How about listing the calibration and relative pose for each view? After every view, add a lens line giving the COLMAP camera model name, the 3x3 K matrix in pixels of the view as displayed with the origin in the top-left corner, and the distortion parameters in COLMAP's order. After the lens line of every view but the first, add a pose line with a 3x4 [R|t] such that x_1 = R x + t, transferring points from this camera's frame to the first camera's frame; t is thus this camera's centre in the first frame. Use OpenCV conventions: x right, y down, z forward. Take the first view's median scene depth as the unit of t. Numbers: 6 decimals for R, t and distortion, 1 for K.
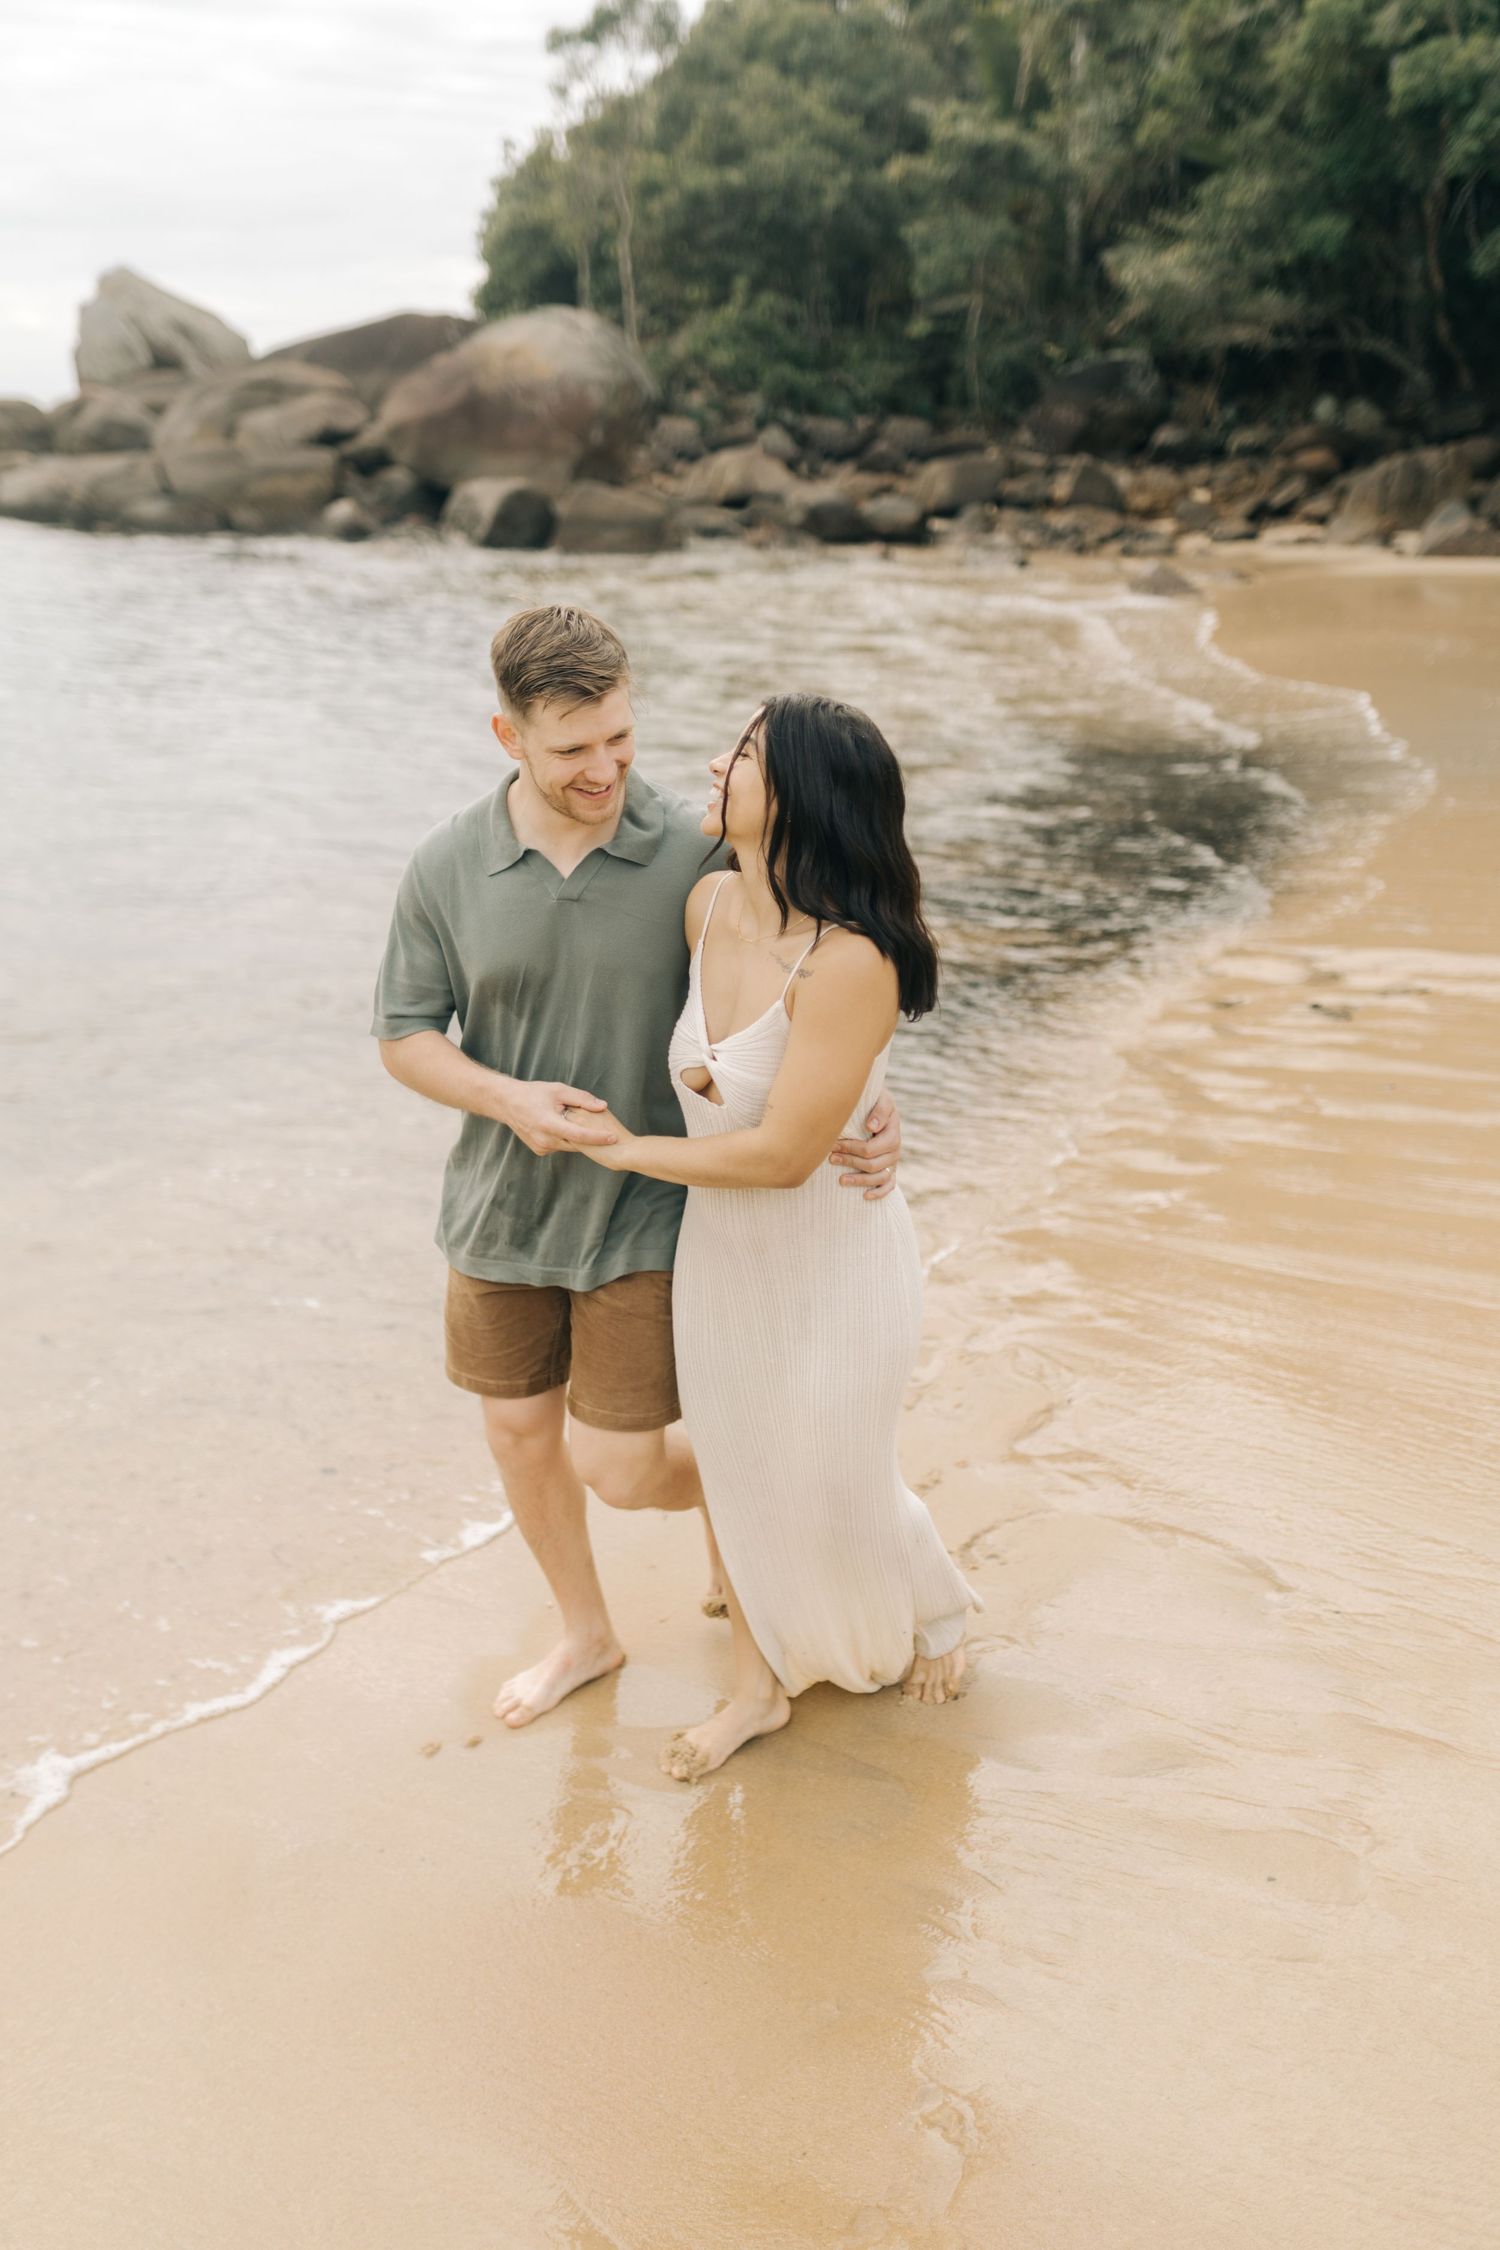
lens RADIAL K [[2234.3, 0, 751.7], [0, 2234.3, 1152.2], [0, 0, 1]] dist [0.010330, 0.011697]
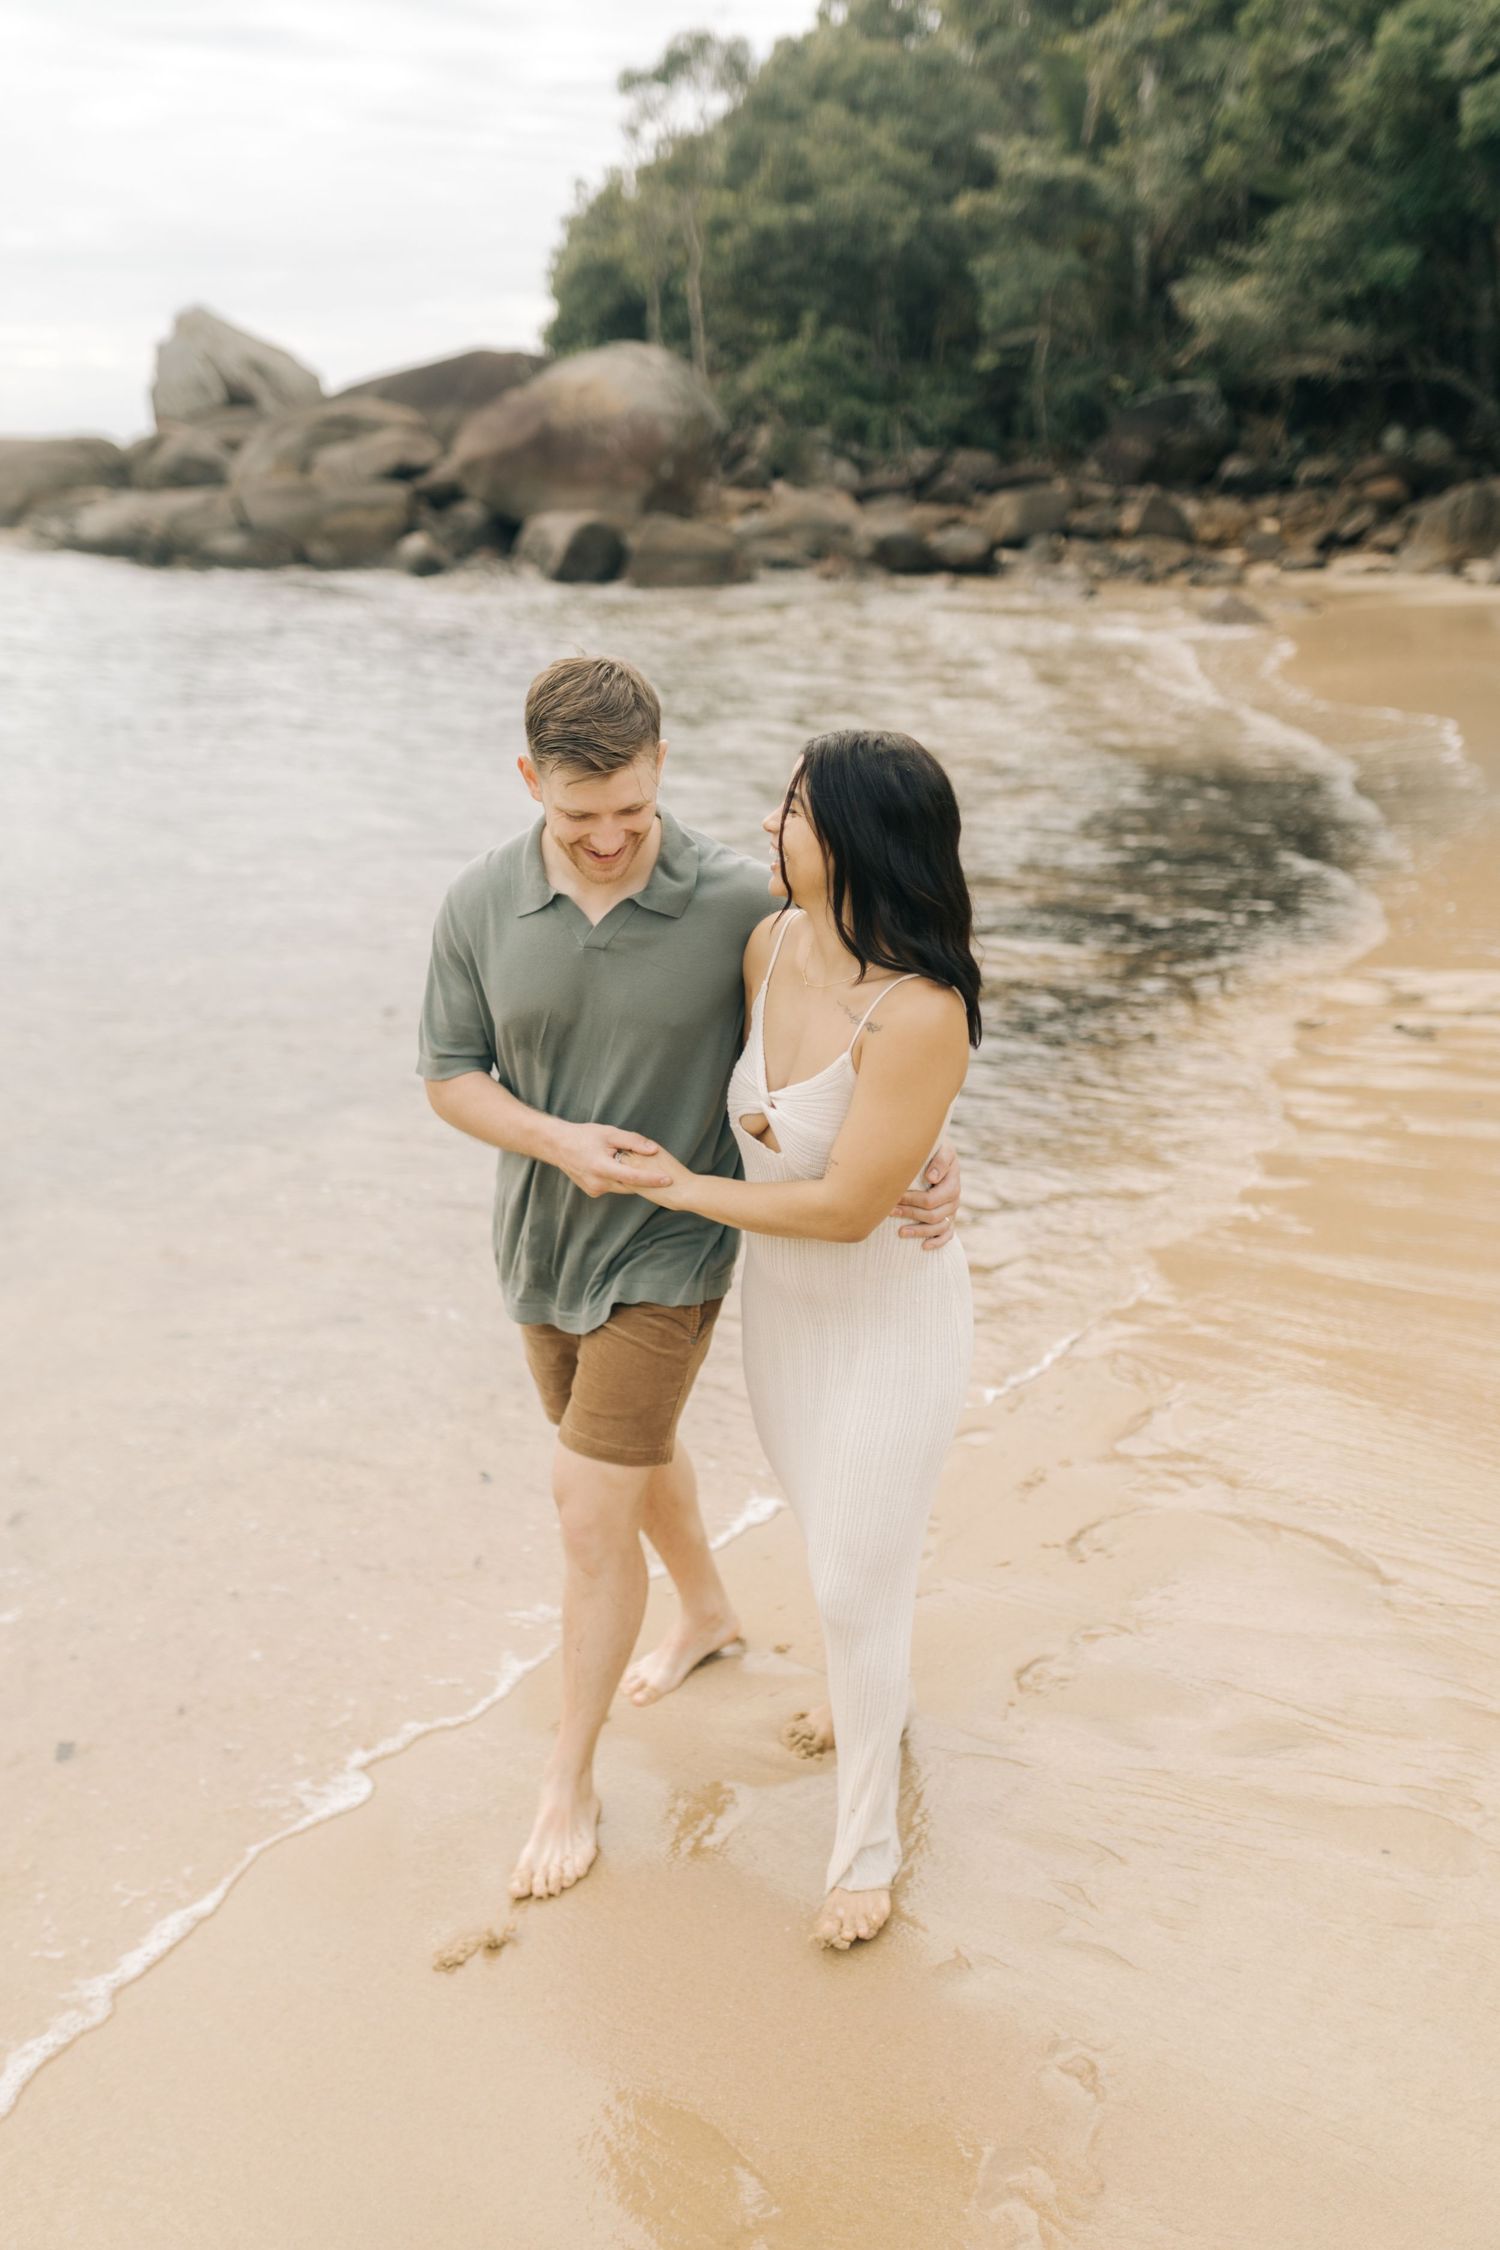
lens RADIAL K [[2240.7, 0, 749.5], [0, 2240.7, 1128.6], [0, 0, 1]] dist [0.020748, 0.013309]
pose [[0.999599, 0.003740, -0.028062, -0.002257], [-0.004417, 0.999700, -0.024083, 0.001149], [0.027964, 0.024197, 0.999316, -0.003679]]
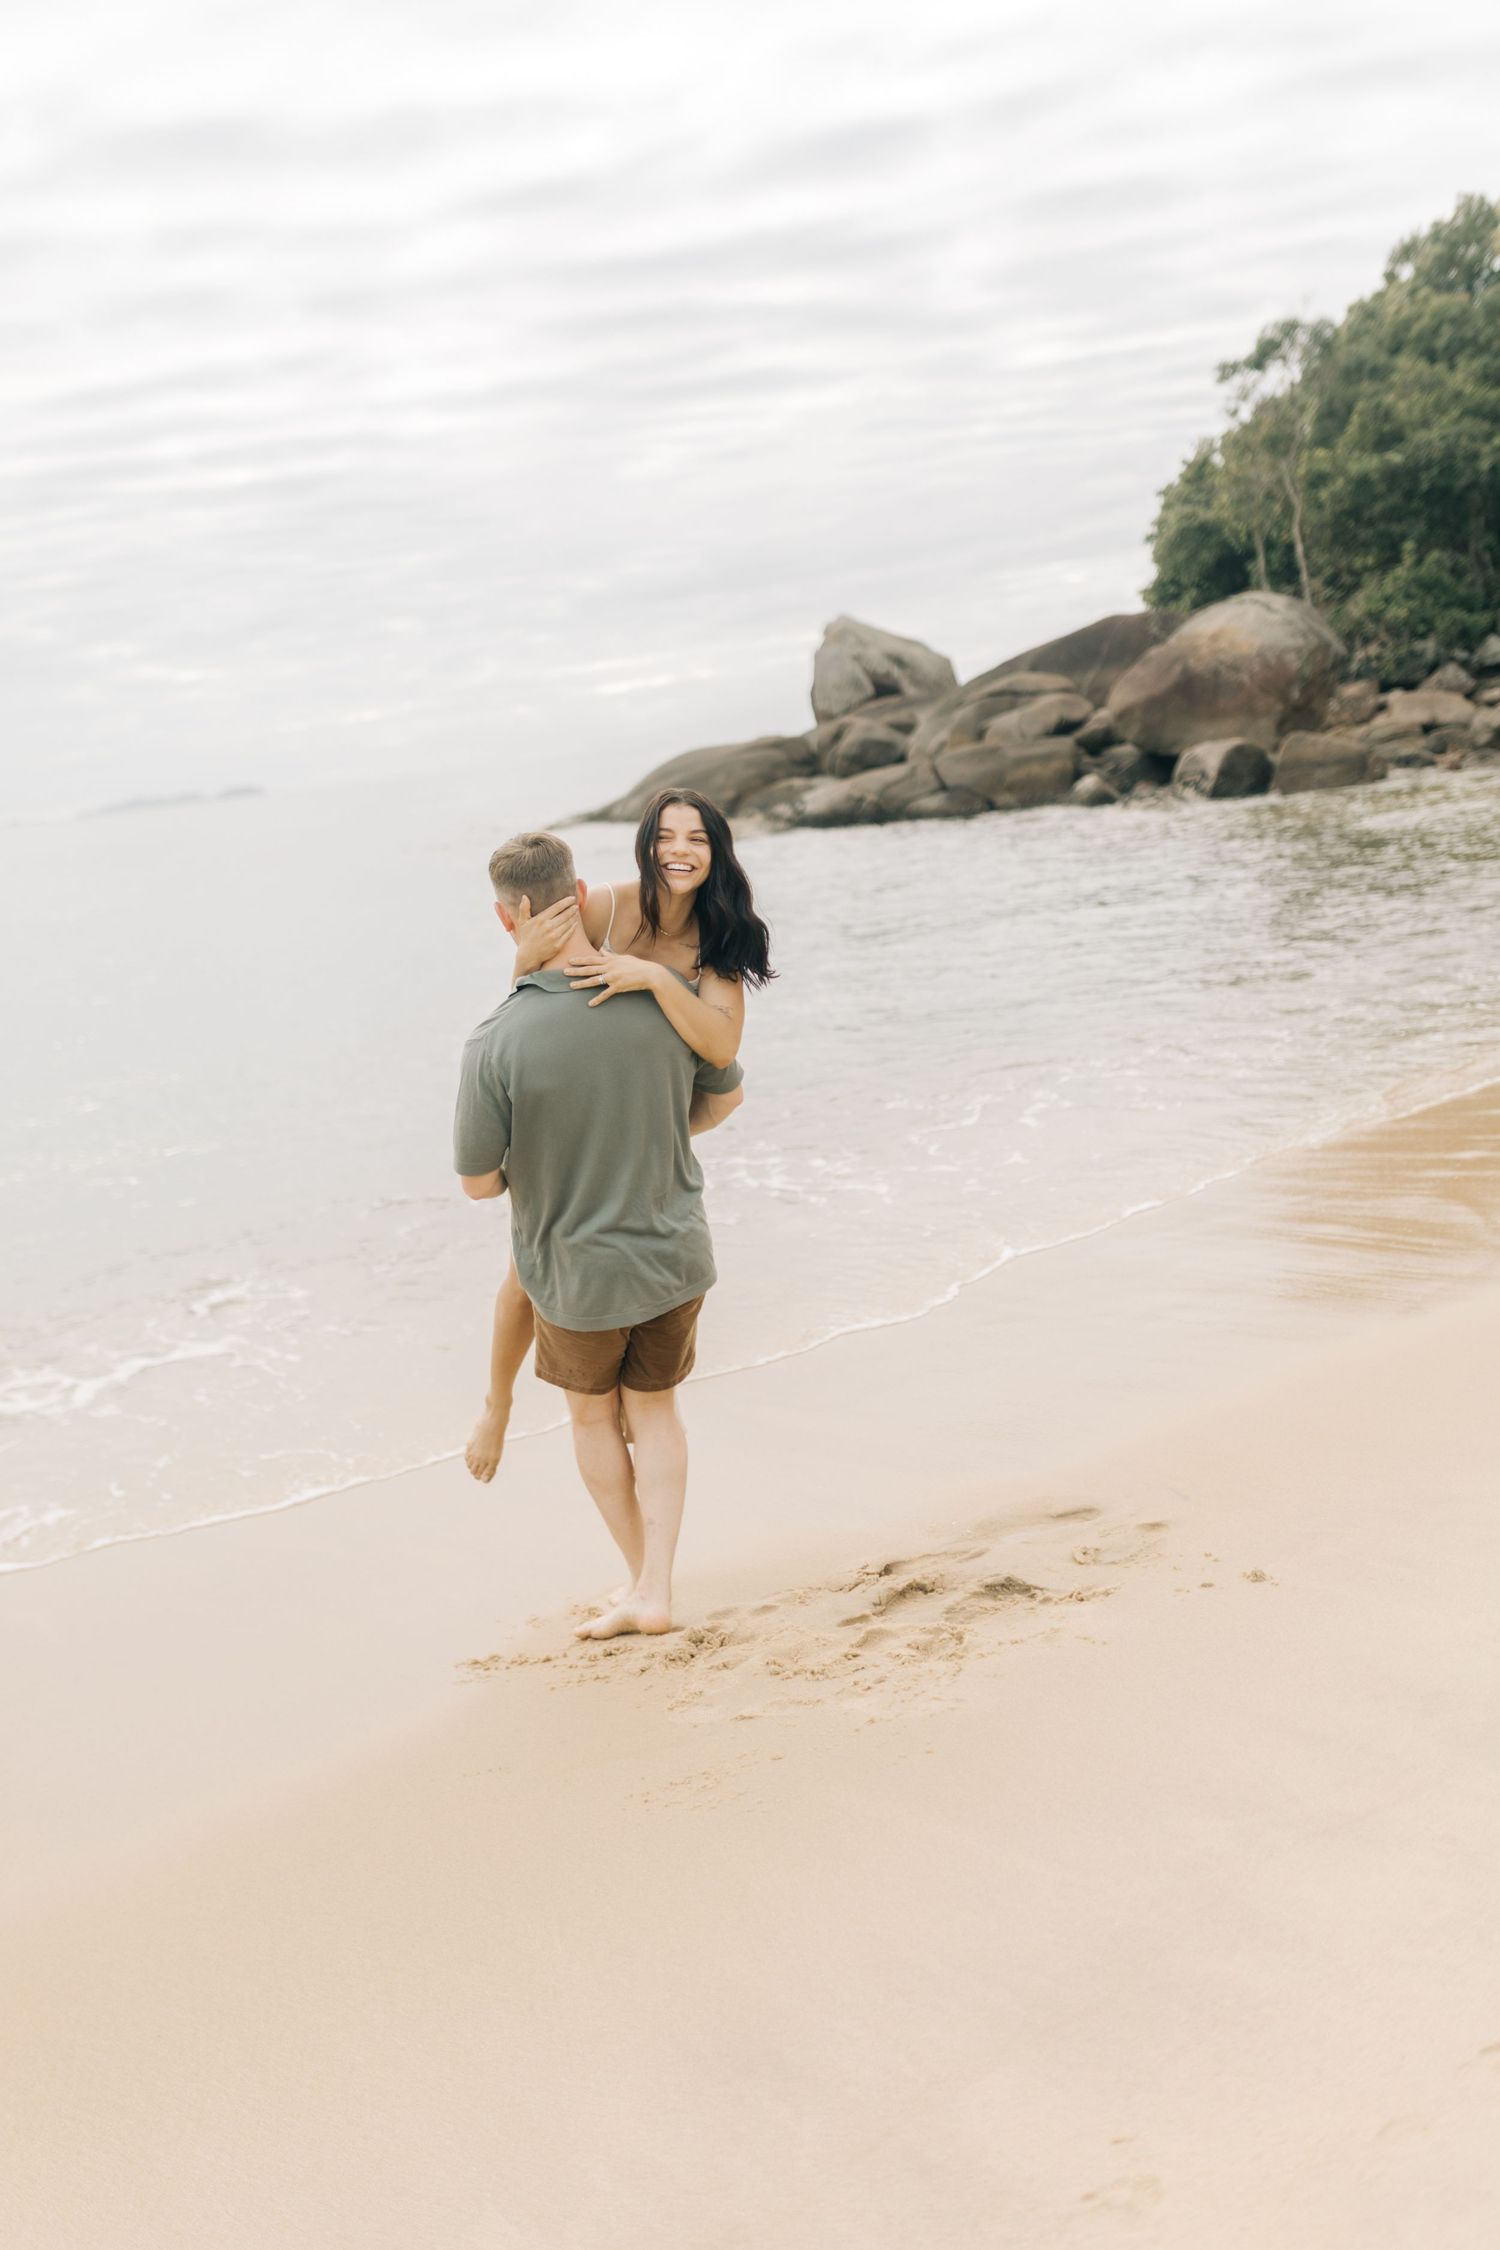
lens RADIAL K [[2251.9, 0, 750.1], [0, 2251.9, 1129.9], [0, 0, 1]] dist [0.030916, -0.000846]
pose [[0.954103, -0.082950, -0.287761, -0.019414], [0.044143, 0.989333, -0.138826, 0.048406], [0.296207, 0.119751, 0.947587, -0.150849]]
